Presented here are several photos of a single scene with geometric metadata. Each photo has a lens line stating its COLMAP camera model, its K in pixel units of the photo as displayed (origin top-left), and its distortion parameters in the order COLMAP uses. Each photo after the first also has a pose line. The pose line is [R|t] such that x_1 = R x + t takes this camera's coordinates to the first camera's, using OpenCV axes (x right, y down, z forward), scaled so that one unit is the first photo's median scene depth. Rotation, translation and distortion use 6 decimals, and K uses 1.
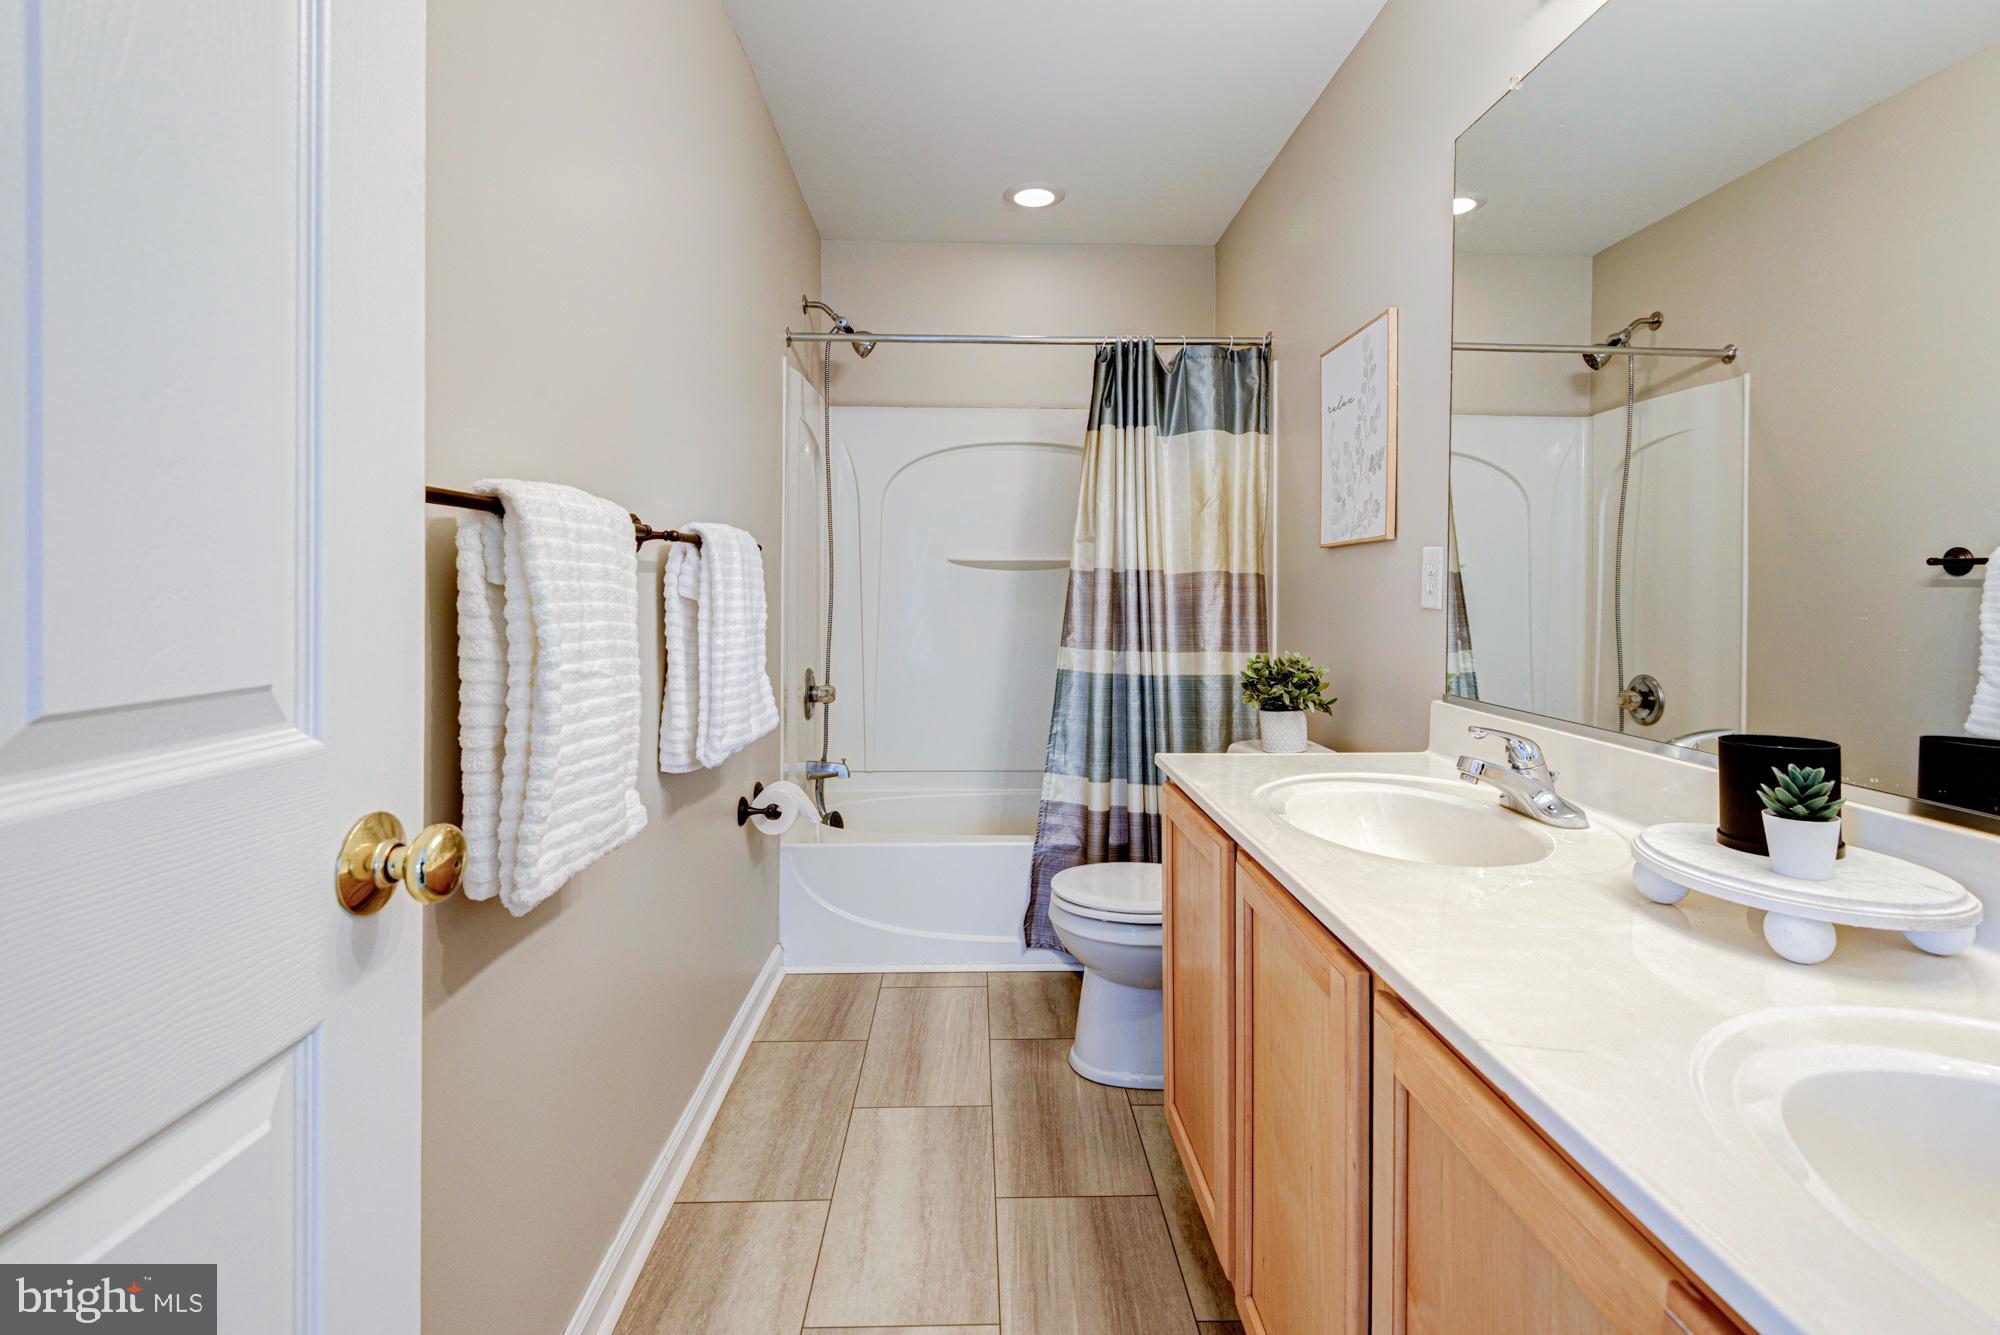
lens RADIAL K [[910.4, 0, 999.0], [0, 910.4, 607.4], [0, 0, 1]] dist [0.020984, -0.022018]
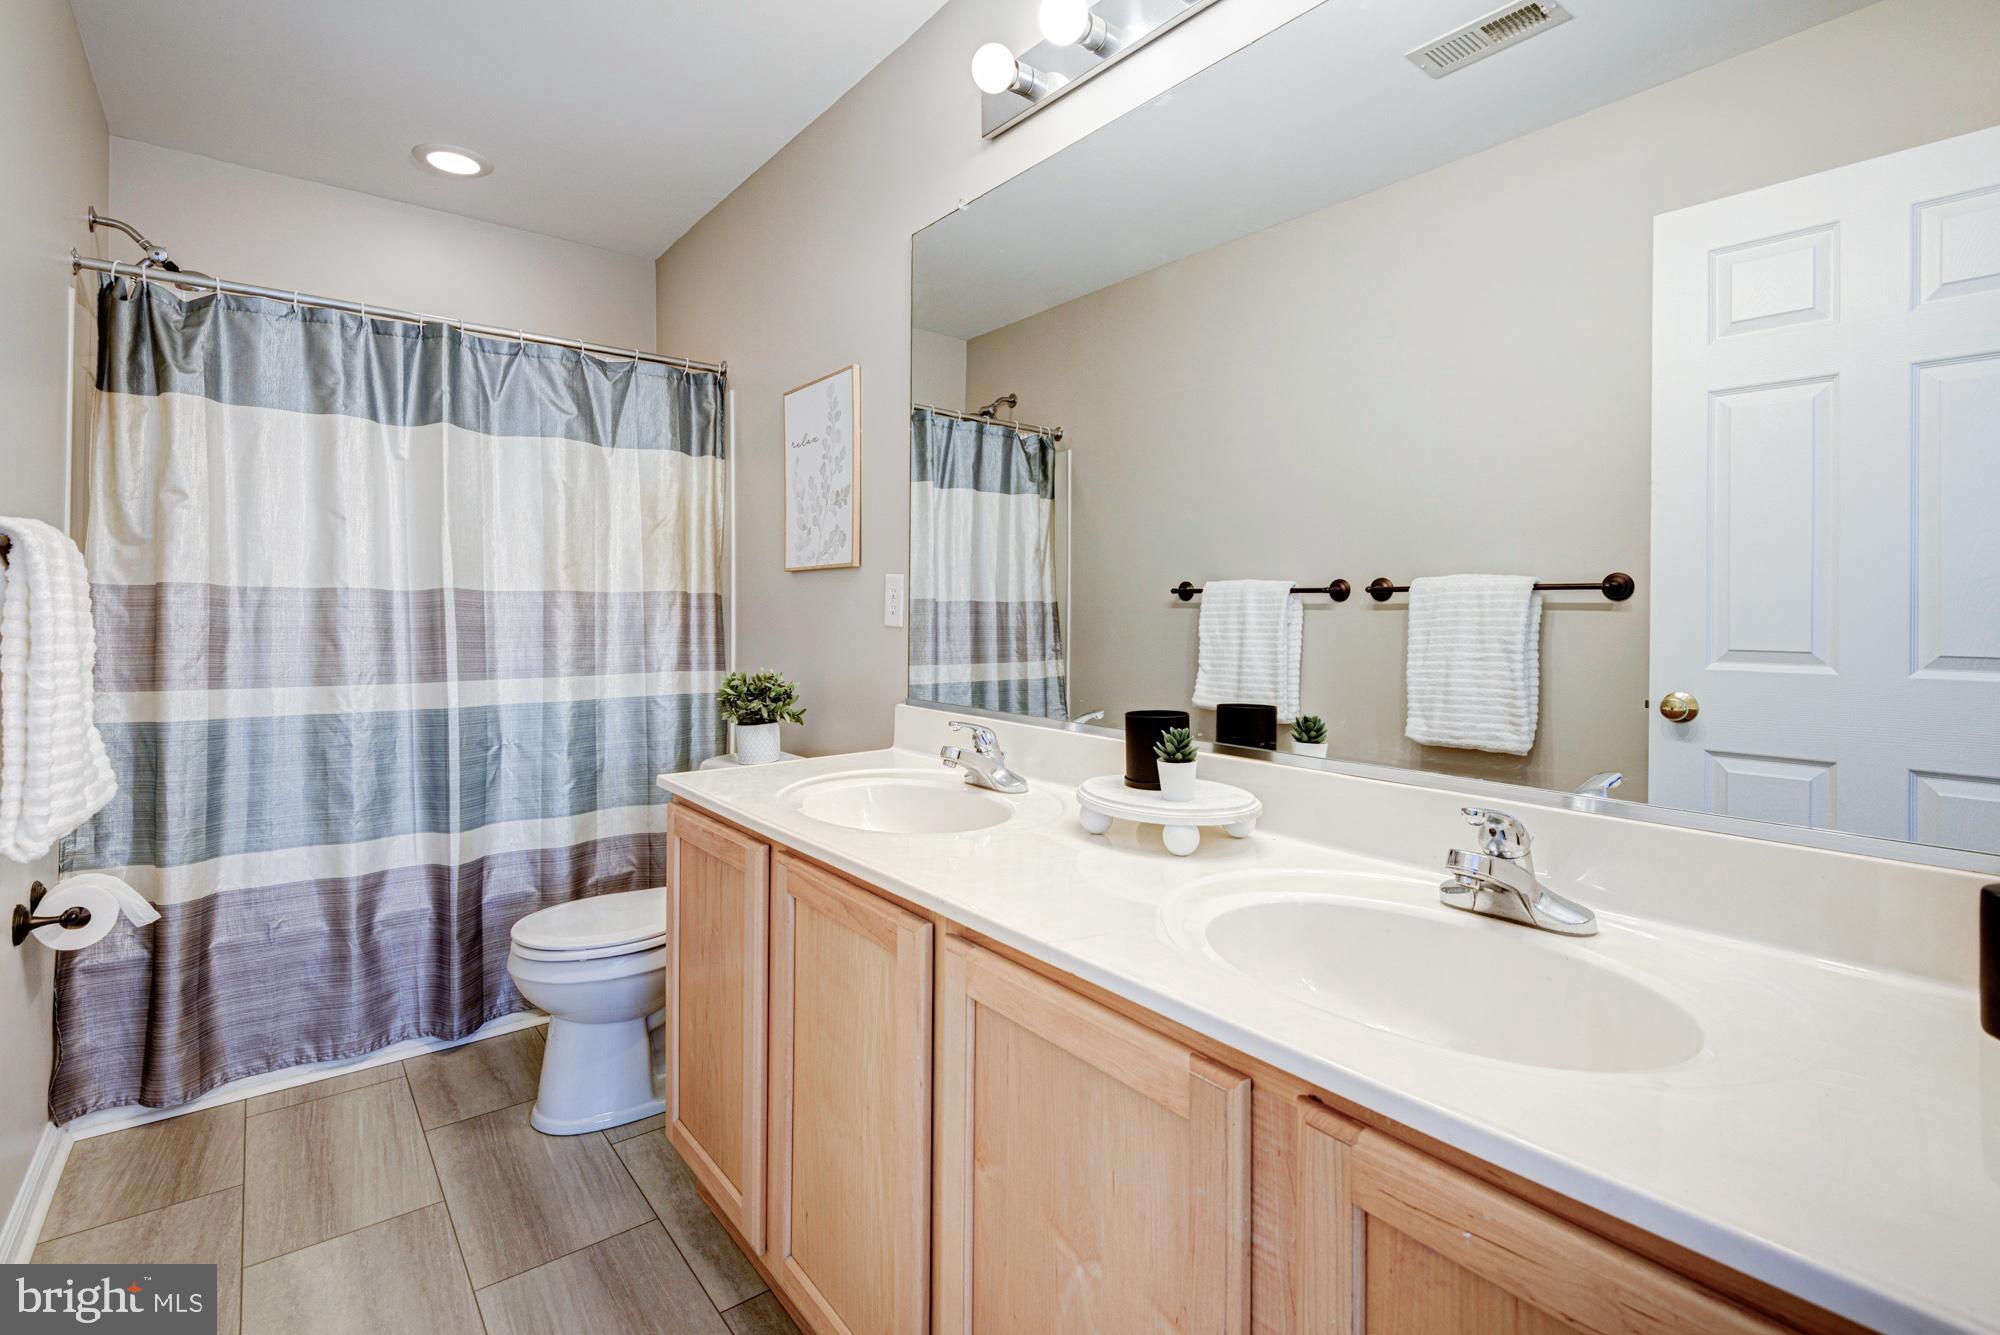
lens RADIAL K [[910.3, 0, 1000.3], [0, 910.3, 625.4], [0, 0, 1]] dist [0.001530, -0.010888]
pose [[0.795693, -0.010828, 0.605603, -0.107947], [0.010930, 0.999934, 0.003516, -0.002306], [-0.605602, 0.003821, 0.795759, -0.013835]]
